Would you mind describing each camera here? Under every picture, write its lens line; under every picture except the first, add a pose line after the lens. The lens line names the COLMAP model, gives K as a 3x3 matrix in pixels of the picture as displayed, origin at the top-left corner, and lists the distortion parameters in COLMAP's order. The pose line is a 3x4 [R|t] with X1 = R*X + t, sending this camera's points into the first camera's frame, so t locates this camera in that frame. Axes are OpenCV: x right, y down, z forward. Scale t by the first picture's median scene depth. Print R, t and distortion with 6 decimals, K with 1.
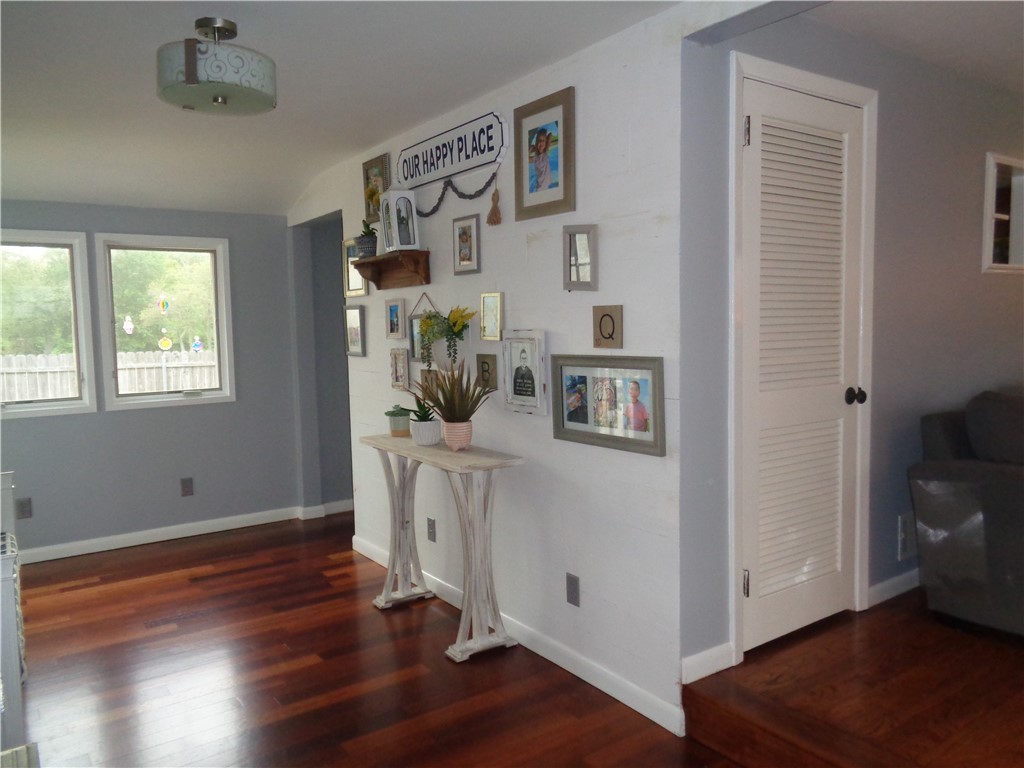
lens RADIAL K [[763.9, 0, 514.5], [0, 763.9, 384.0], [0, 0, 1]] dist [0.005791, 0.002780]
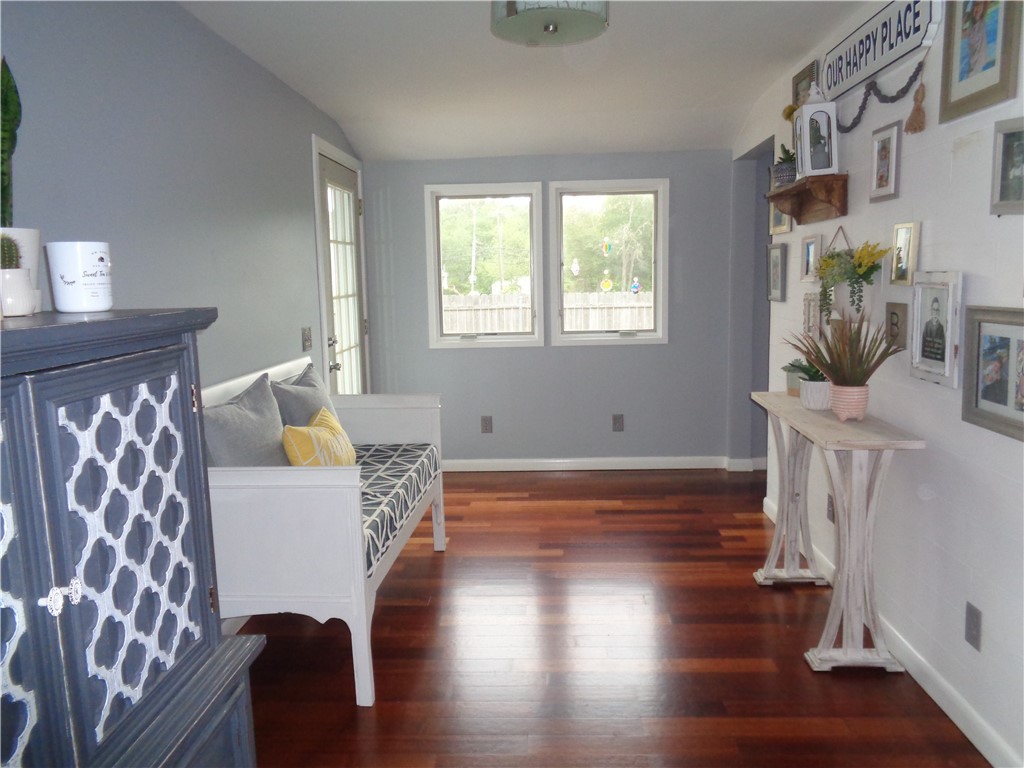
lens RADIAL K [[763.9, 0, 525.7], [0, 763.9, 382.2], [0, 0, 1]] dist [0.005791, 0.002780]
pose [[0.794606, 0.087777, -0.600747, 0.136504], [-0.043592, 0.995188, 0.087752, -0.010004], [0.605559, -0.043541, 0.794608, 0.138590]]
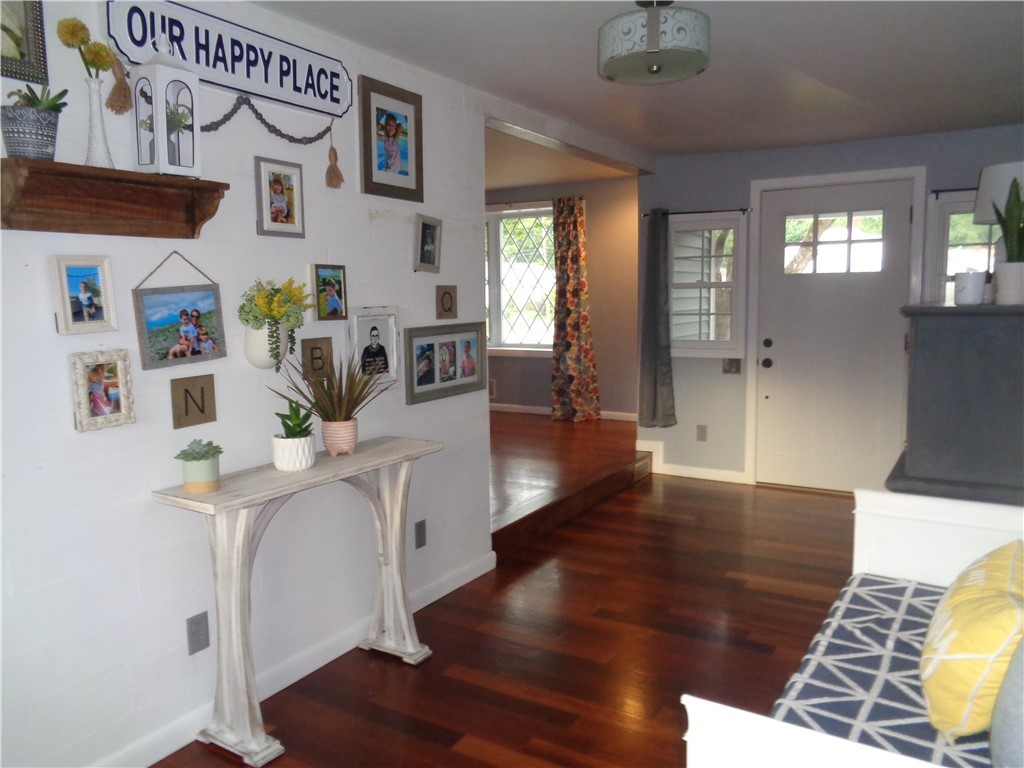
lens RADIAL K [[763.9, 0, 521.4], [0, 763.9, 388.6], [0, 0, 1]] dist [0.005791, 0.002780]
pose [[-0.400087, -0.085963, 0.912437, -0.873845], [0.099494, 0.985633, 0.136486, -0.074304], [-0.911060, 0.145389, -0.385786, 1.103093]]
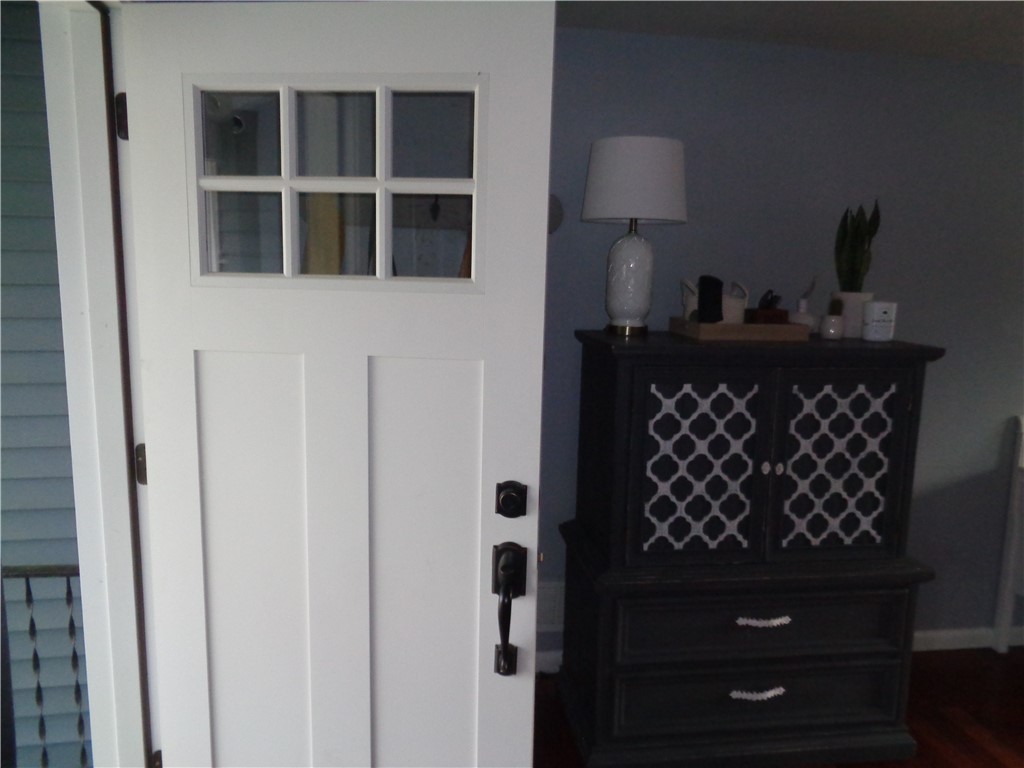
lens RADIAL K [[763.9, 0, 511.5], [0, 763.9, 386.7], [0, 0, 1]] dist [0.005791, 0.002780]
pose [[-0.465107, 0.145700, -0.873182, 0.489502], [-0.087060, 0.974053, 0.208905, -0.079095], [0.880963, 0.173182, -0.440354, 0.342557]]
